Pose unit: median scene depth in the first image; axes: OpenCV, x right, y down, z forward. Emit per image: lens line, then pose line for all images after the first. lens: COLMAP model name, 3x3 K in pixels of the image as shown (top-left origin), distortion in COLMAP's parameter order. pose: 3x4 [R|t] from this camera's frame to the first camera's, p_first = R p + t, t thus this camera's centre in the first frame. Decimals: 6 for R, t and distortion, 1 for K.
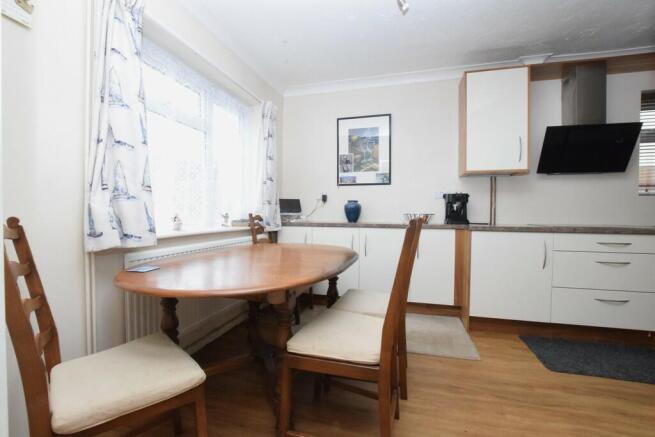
lens RADIAL K [[289.9, 0, 332.8], [0, 289.9, 214.6], [0, 0, 1]] dist [-0.001737, -0.000513]
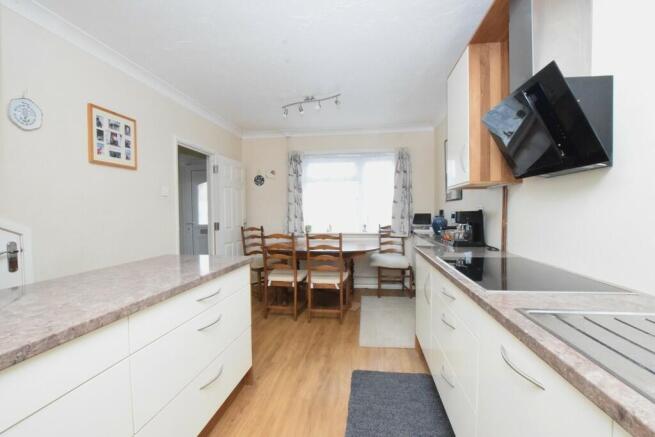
lens RADIAL K [[289.9, 0, 332.8], [0, 289.9, 214.6], [0, 0, 1]] dist [-0.001737, -0.000513]
pose [[0.123859, 0.007575, -0.992271, 1.719627], [0.003943, 0.999959, 0.008126, -0.095546], [0.992292, -0.004919, 0.123824, 0.695989]]
